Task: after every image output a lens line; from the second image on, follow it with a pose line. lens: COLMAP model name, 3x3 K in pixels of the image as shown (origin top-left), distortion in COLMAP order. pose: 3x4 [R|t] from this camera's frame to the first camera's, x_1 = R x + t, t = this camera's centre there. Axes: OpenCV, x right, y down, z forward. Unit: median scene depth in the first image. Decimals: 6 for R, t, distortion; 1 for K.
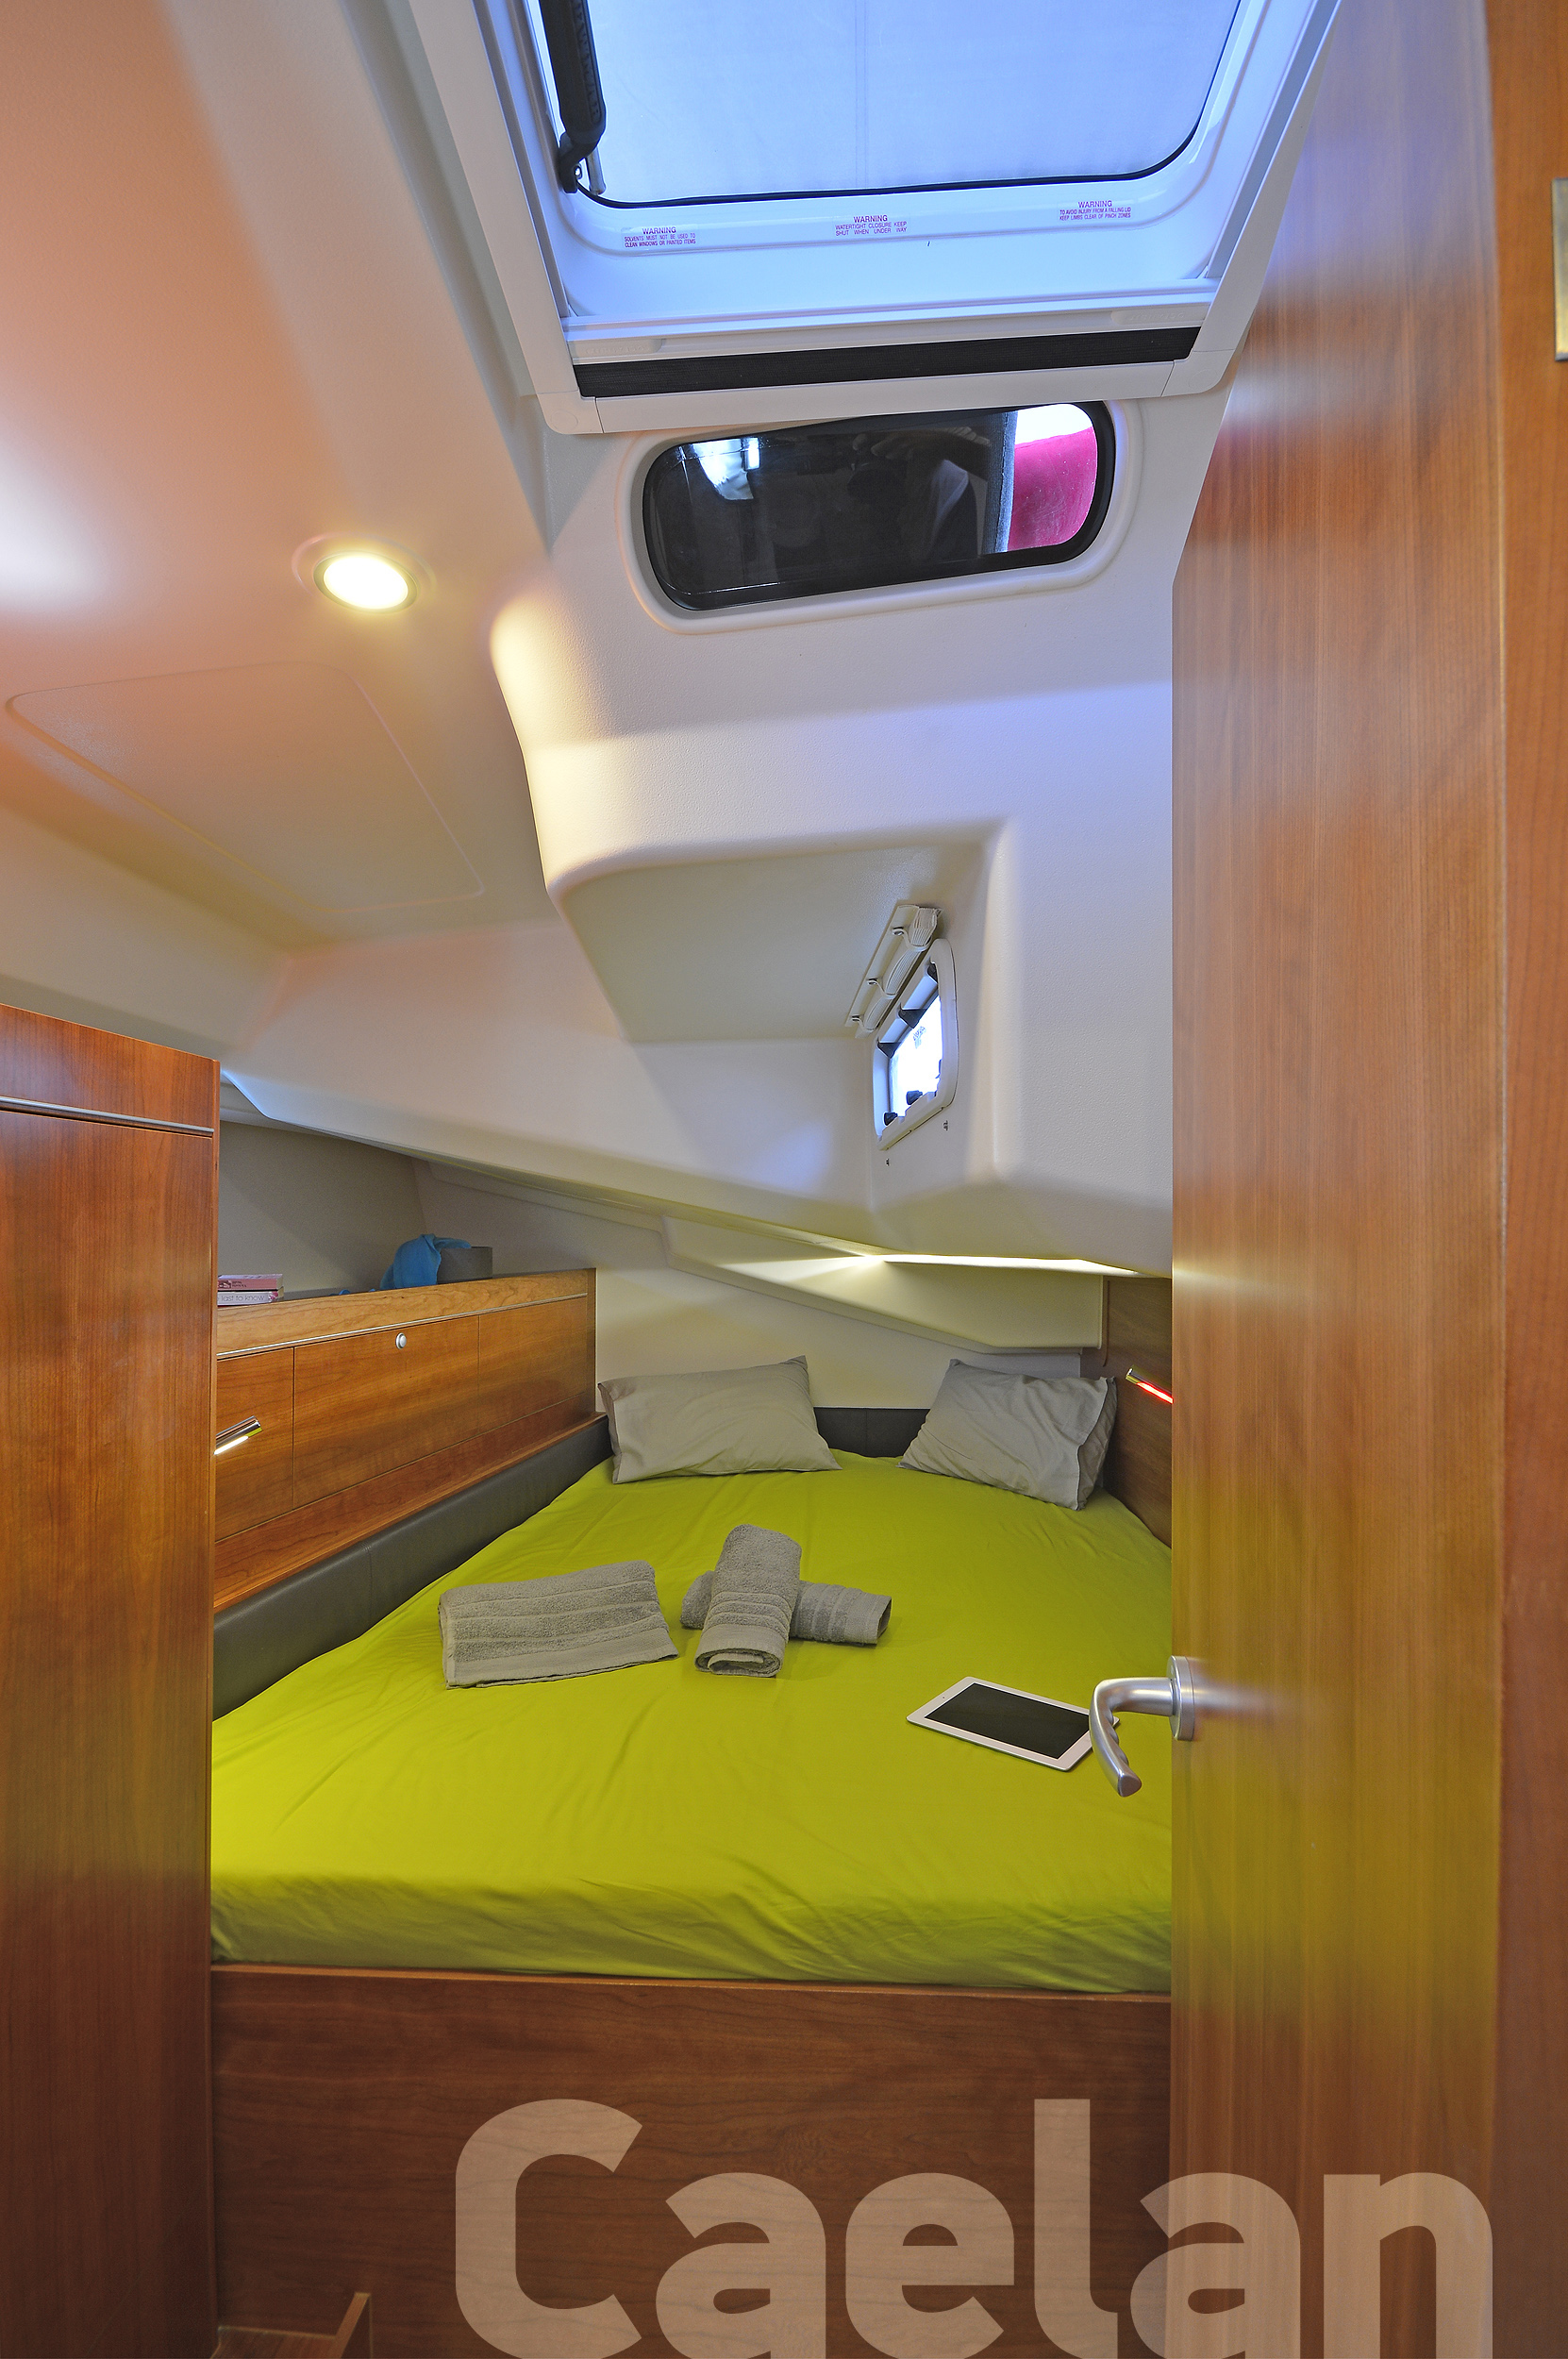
lens RADIAL K [[1023.8, 0, 896.6], [0, 1023.8, 1245.4], [0, 0, 1]] dist [-0.000469, -0.000408]
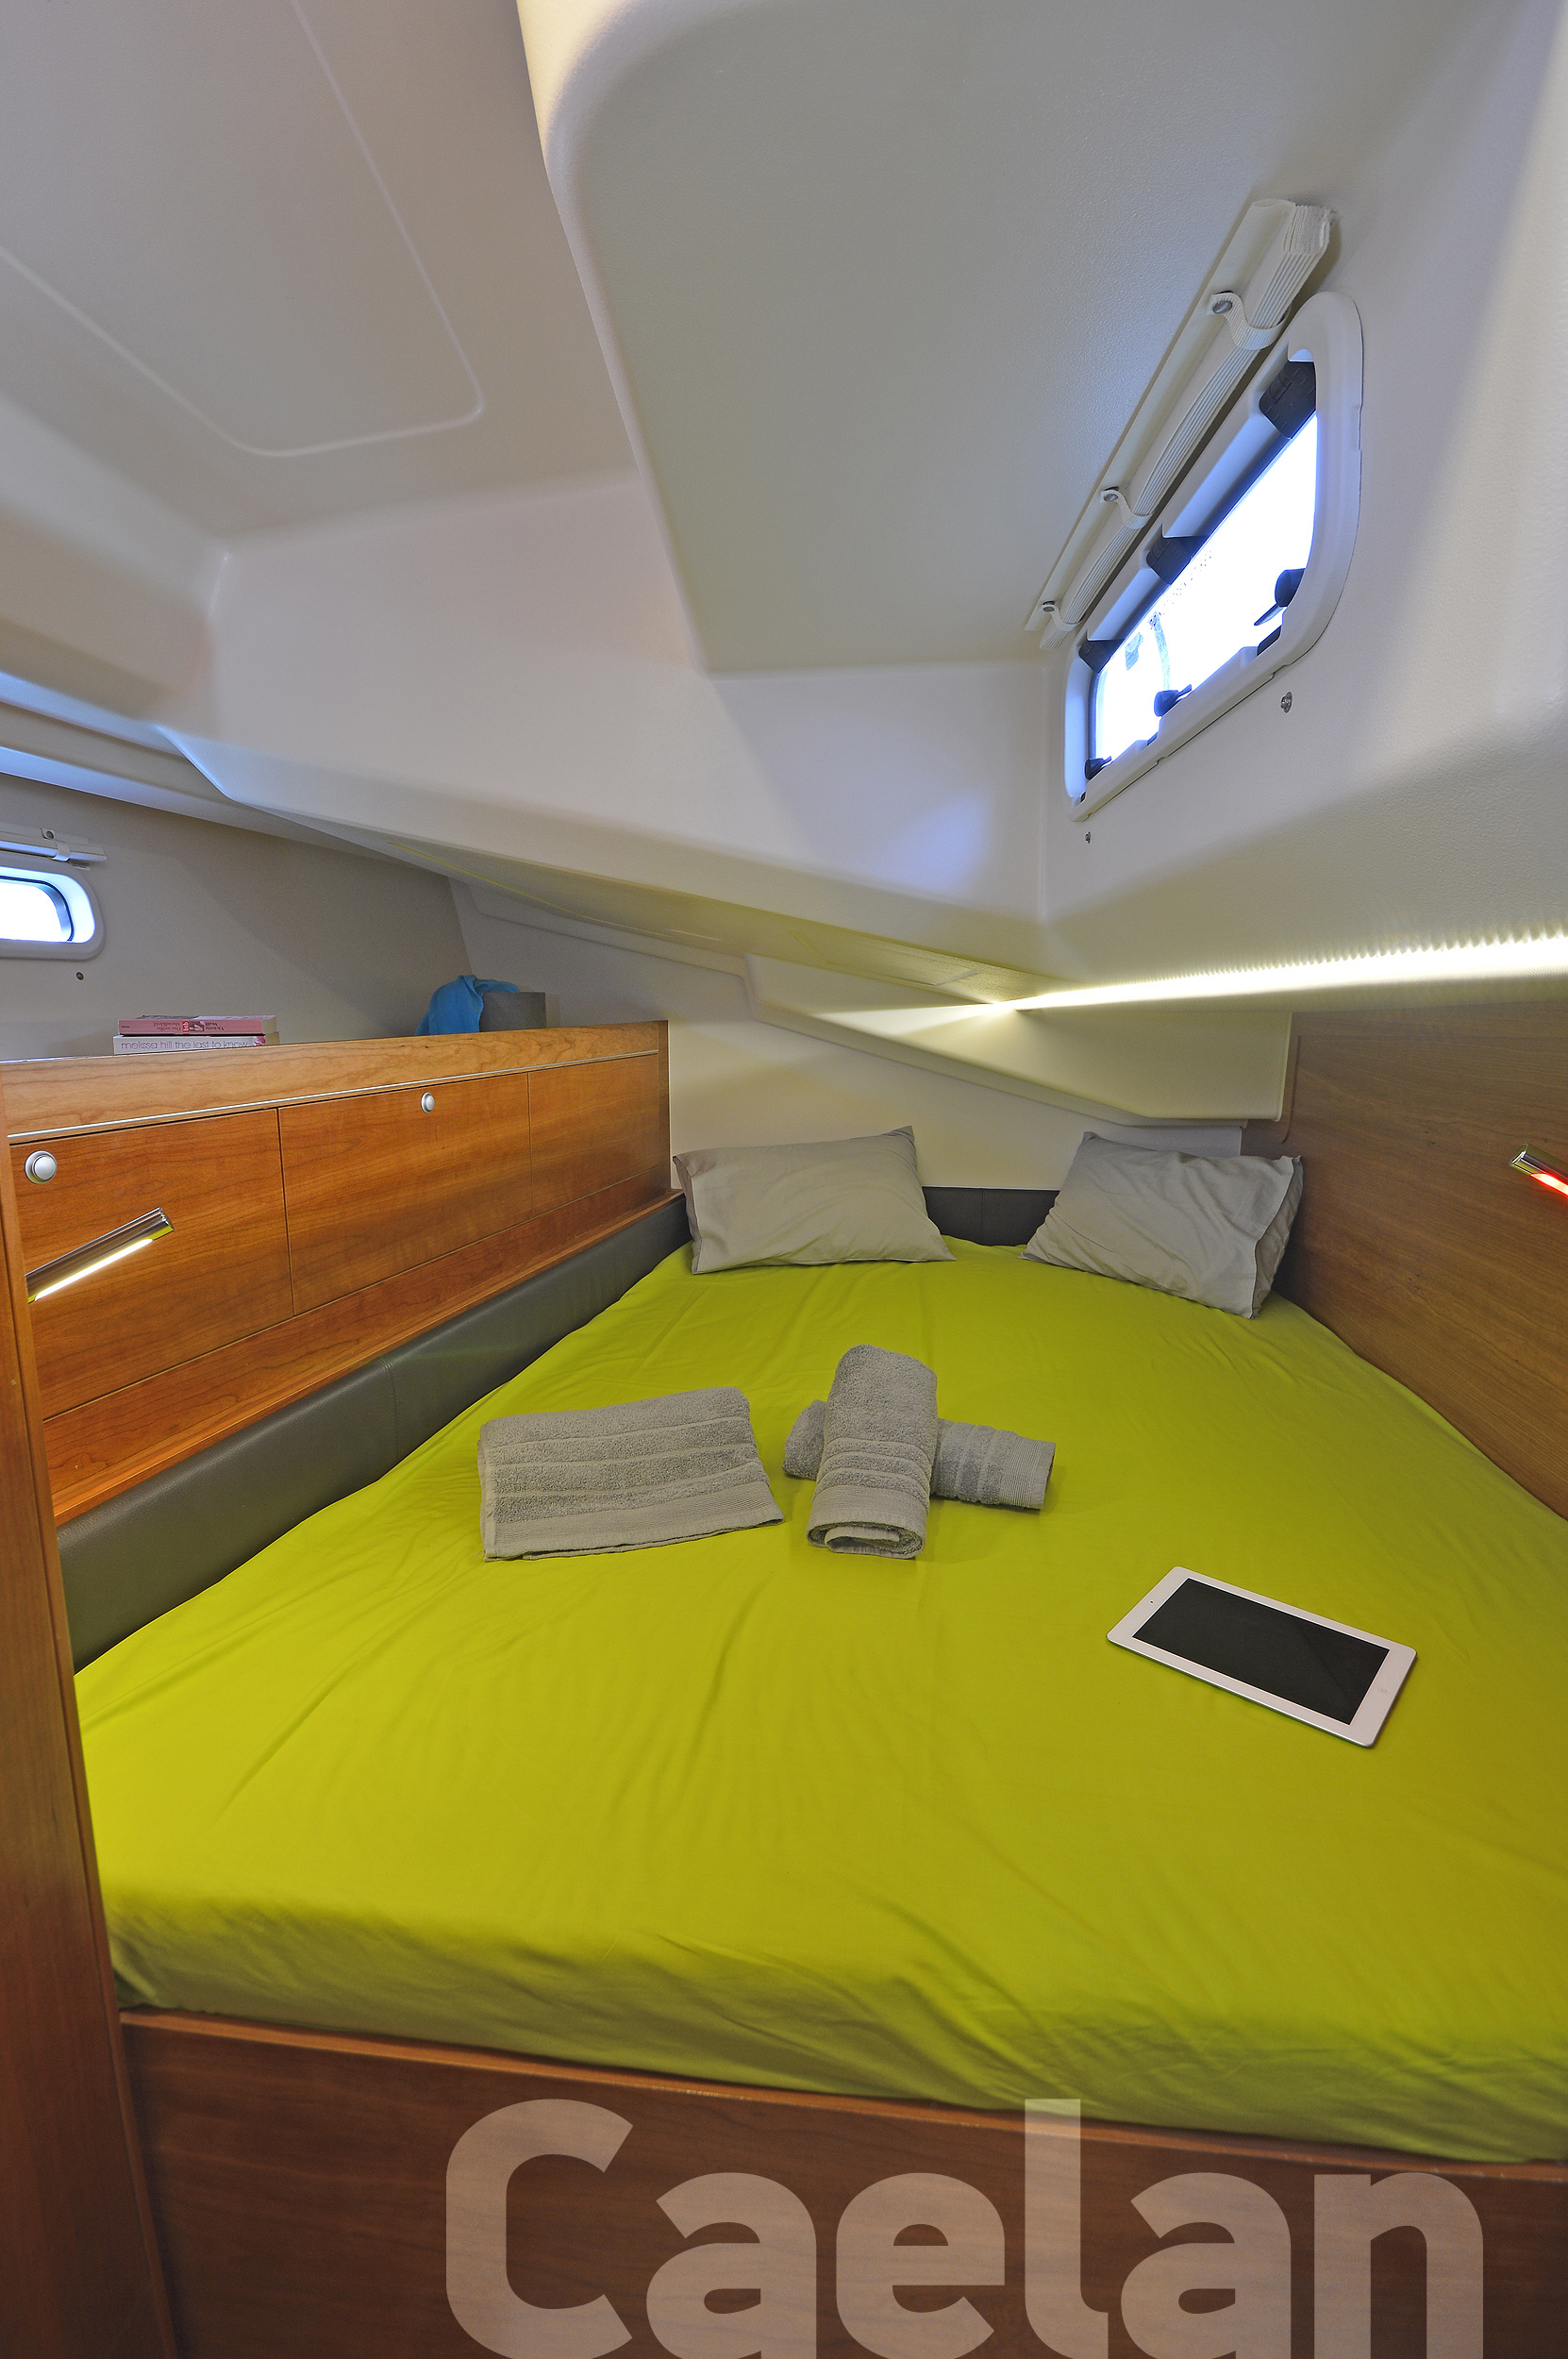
lens RADIAL K [[1046.4, 0, 850.6], [0, 1046.4, 1125.3], [0, 0, 1]] dist [-0.002921, -0.001370]
pose [[0.993398, 0.008645, -0.114390, -0.077369], [0.003405, 0.994495, 0.104726, 0.031273], [0.114666, -0.104424, 0.987900, 0.271244]]
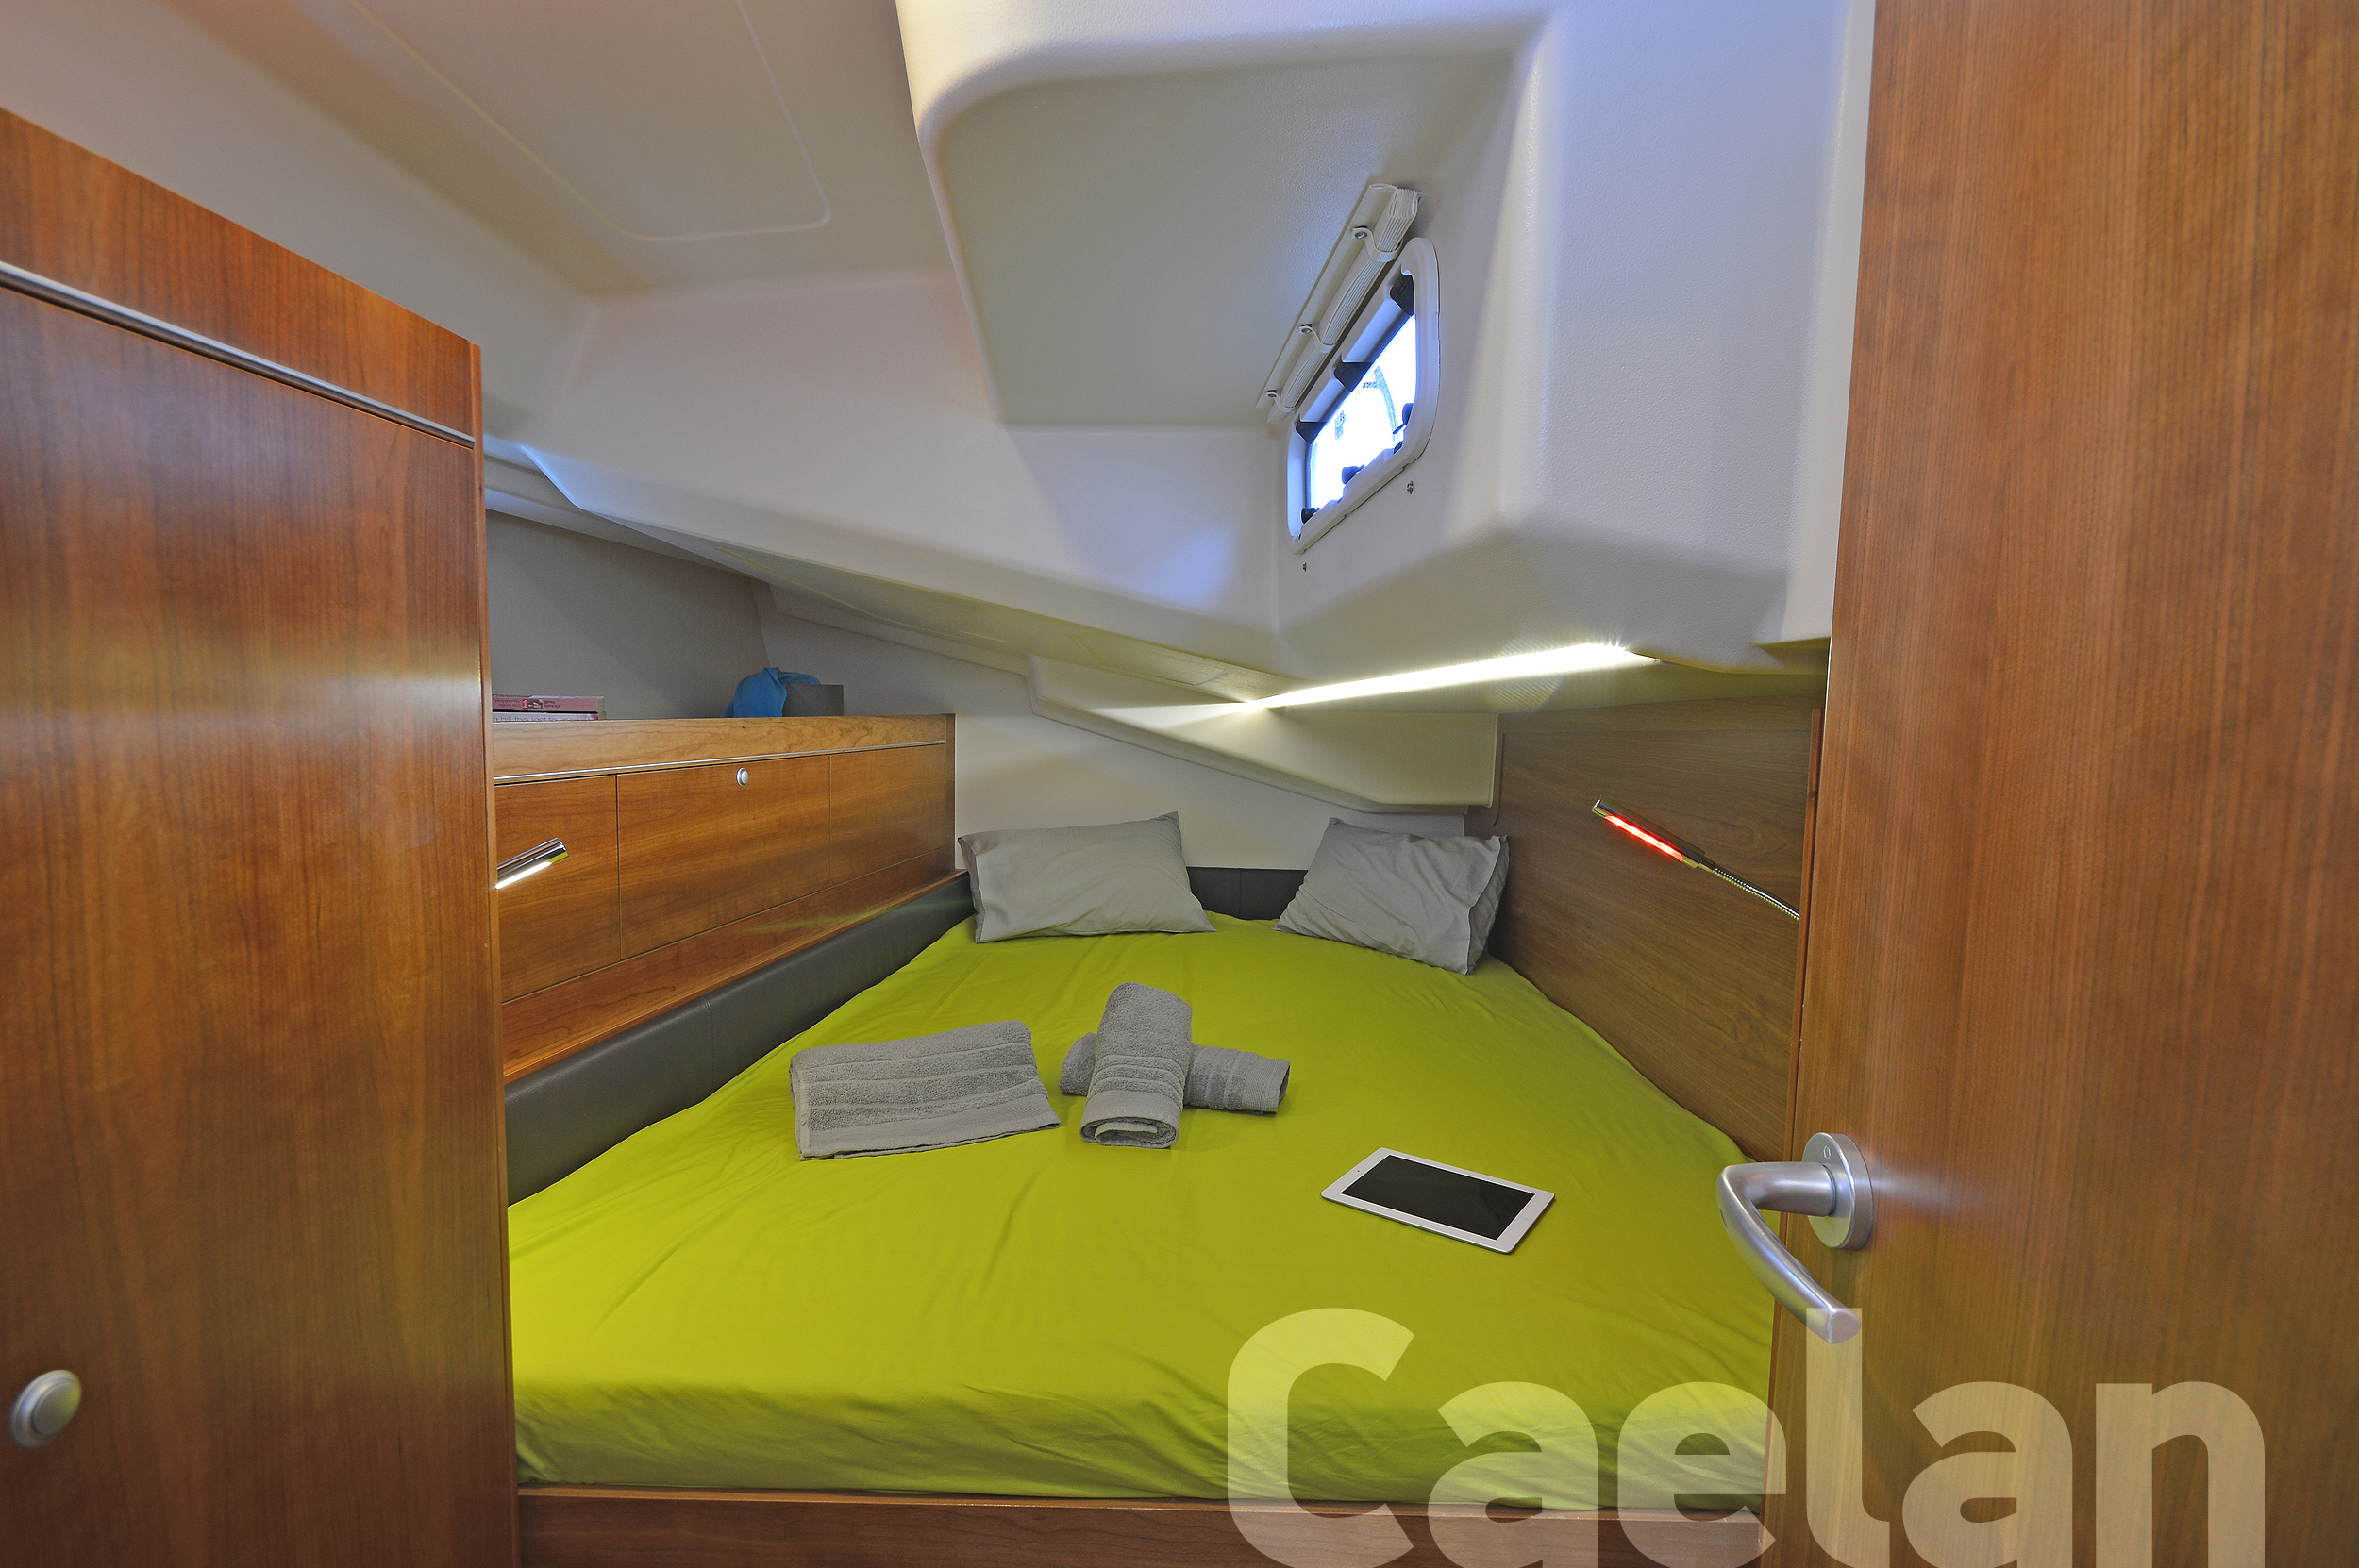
lens RADIAL K [[1016.8, 0, 1264.1], [0, 1016.8, 782.7], [0, 0, 1]] dist [-0.004849, 0.001201]
pose [[0.999756, 0.009679, 0.019855, -0.054302], [-0.010829, 0.998221, 0.058623, 0.047237], [-0.019252, -0.058824, 0.998083, 0.123898]]
